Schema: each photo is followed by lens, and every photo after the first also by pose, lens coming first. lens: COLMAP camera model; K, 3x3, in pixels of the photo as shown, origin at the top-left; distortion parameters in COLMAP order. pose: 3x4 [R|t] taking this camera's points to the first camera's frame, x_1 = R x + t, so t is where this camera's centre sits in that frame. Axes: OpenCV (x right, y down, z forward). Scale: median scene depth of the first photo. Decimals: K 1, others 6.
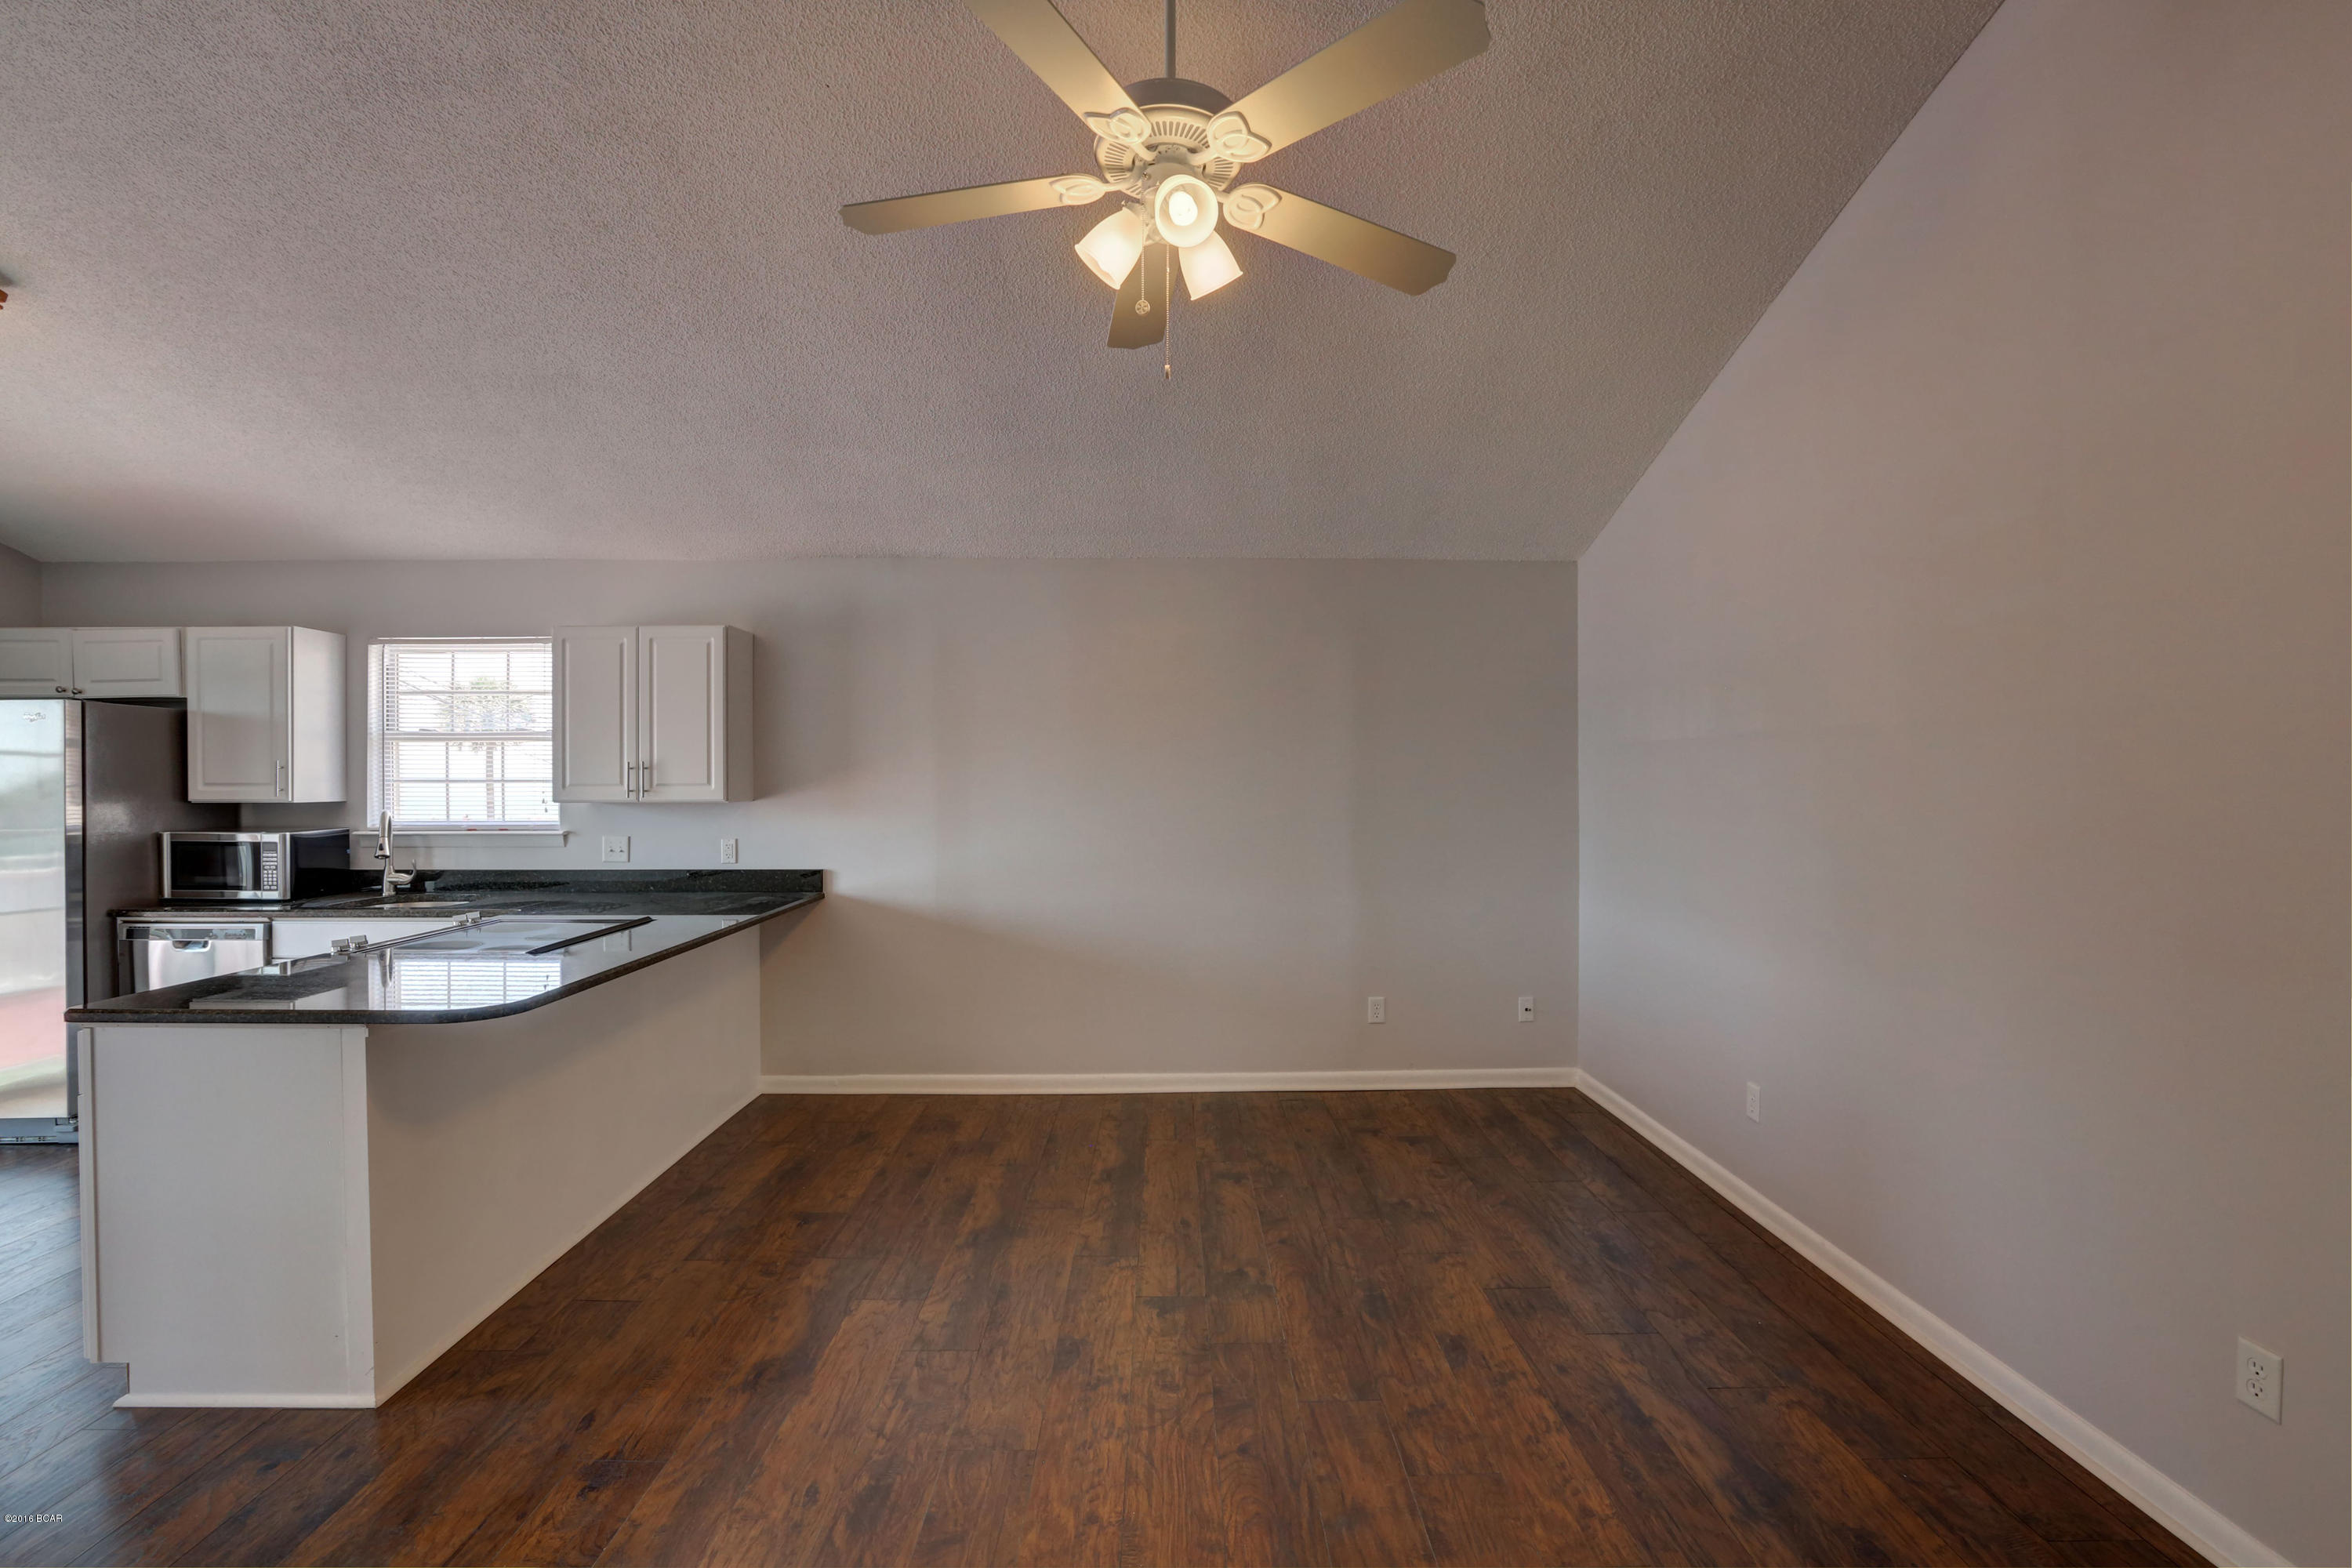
lens RADIAL K [[1074.9, 0, 1176.5], [0, 1074.9, 779.8], [0, 0, 1]] dist [-0.062727, 0.026345]
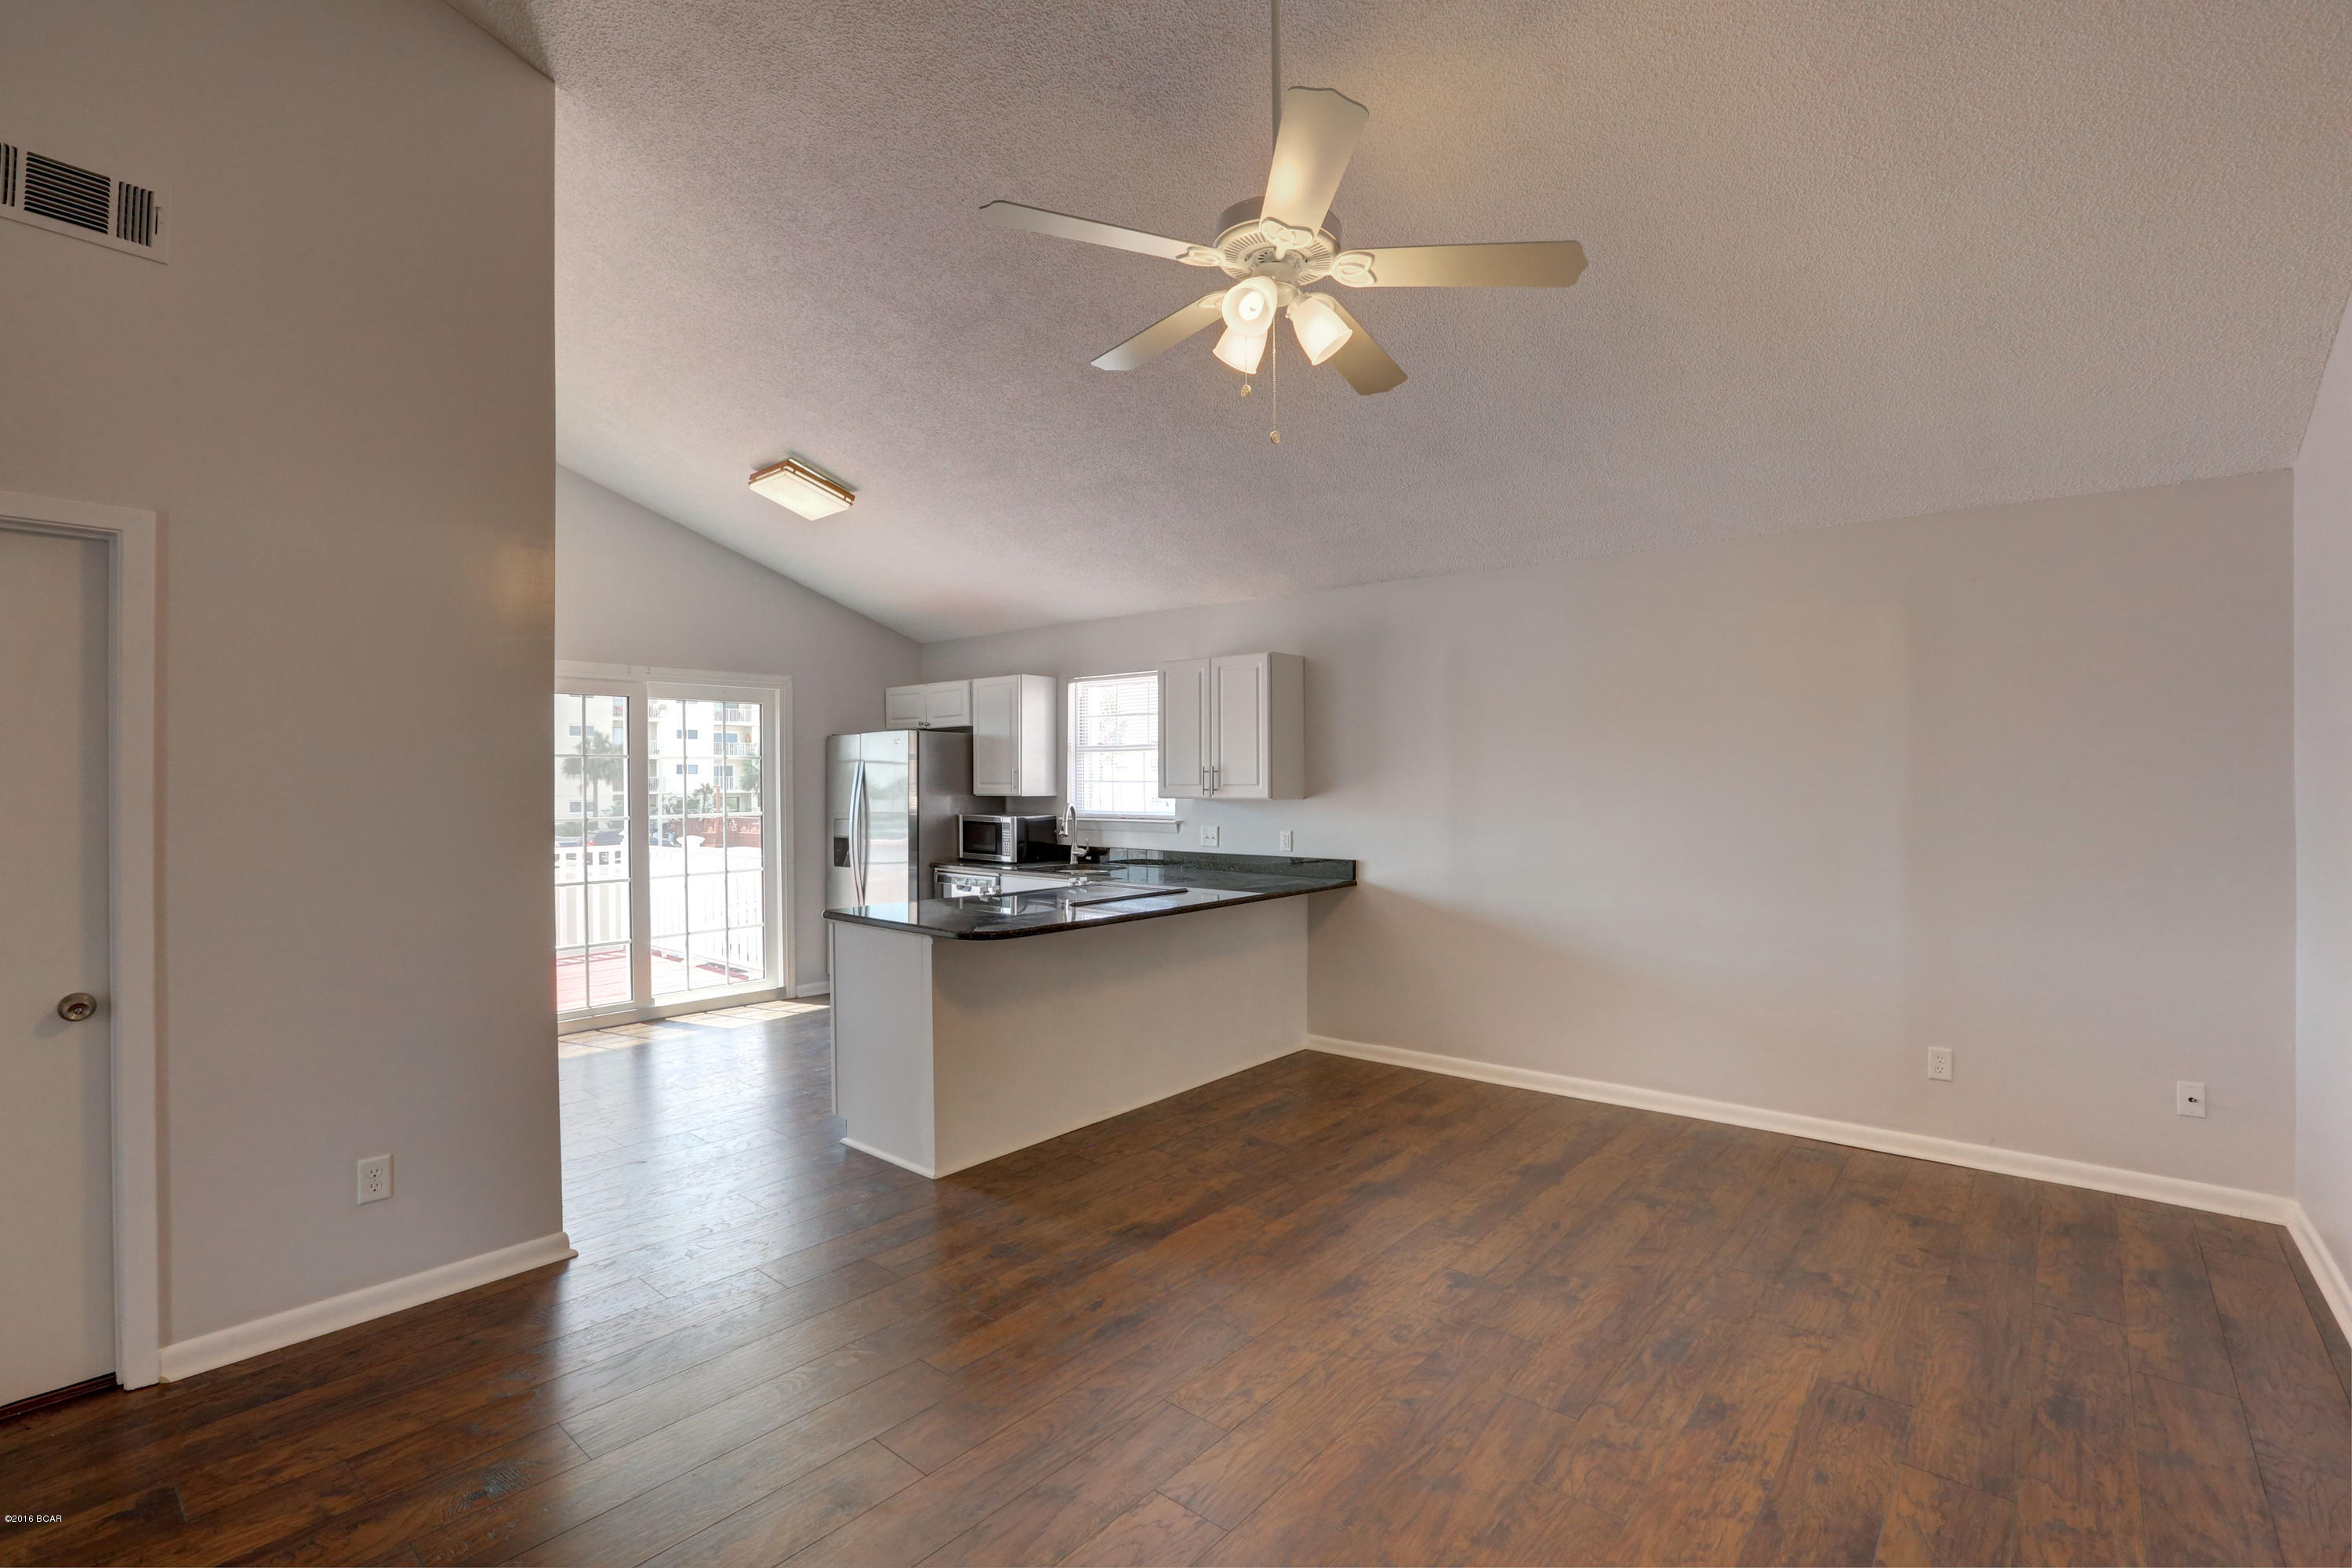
lens RADIAL K [[1074.9, 0, 1176.5], [0, 1074.9, 779.8], [0, 0, 1]] dist [-0.062727, 0.026345]
pose [[0.752406, 0.001243, -0.658699, 0.321822], [-0.002594, 0.999996, -0.001076, 0.000051], [0.658695, 0.002518, 0.752406, 0.015514]]
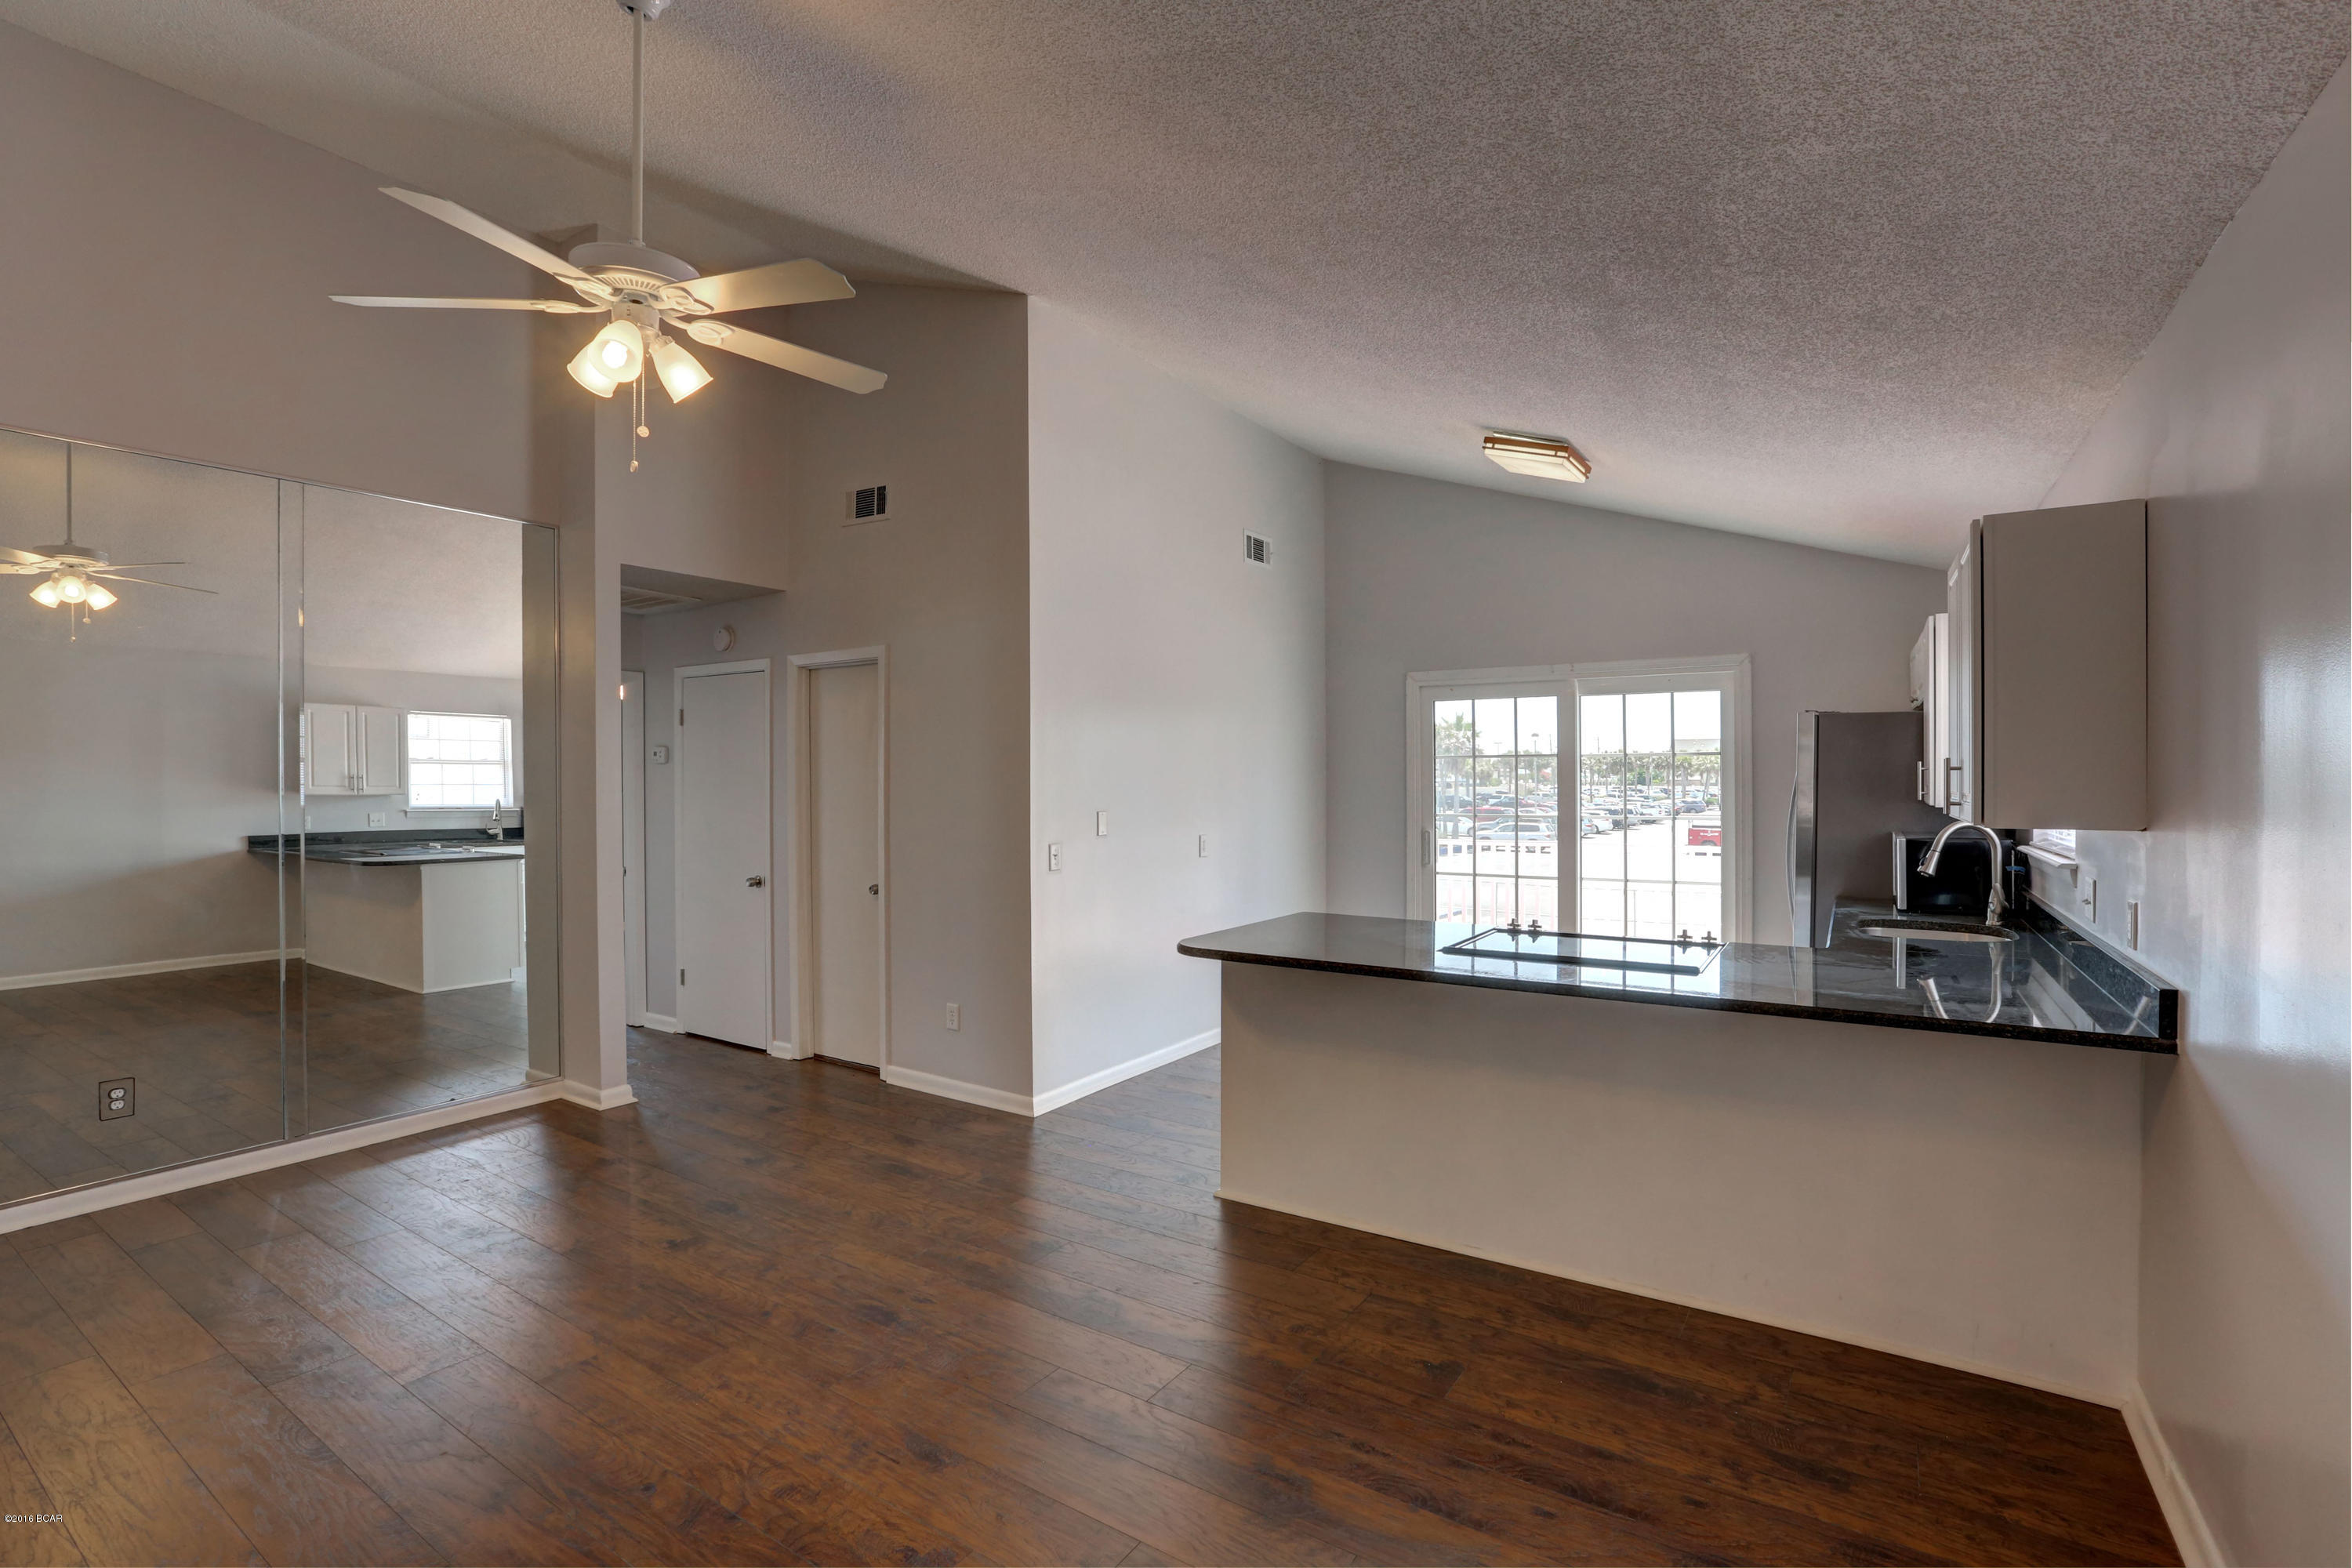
lens RADIAL K [[1074.9, 0, 1176.5], [0, 1074.9, 779.8], [0, 0, 1]] dist [-0.062727, 0.026345]
pose [[-0.571763, 0.005064, -0.820403, 0.304247], [0.000814, 0.999984, 0.005605, -0.006633], [0.820418, 0.002537, -0.571758, 1.045388]]
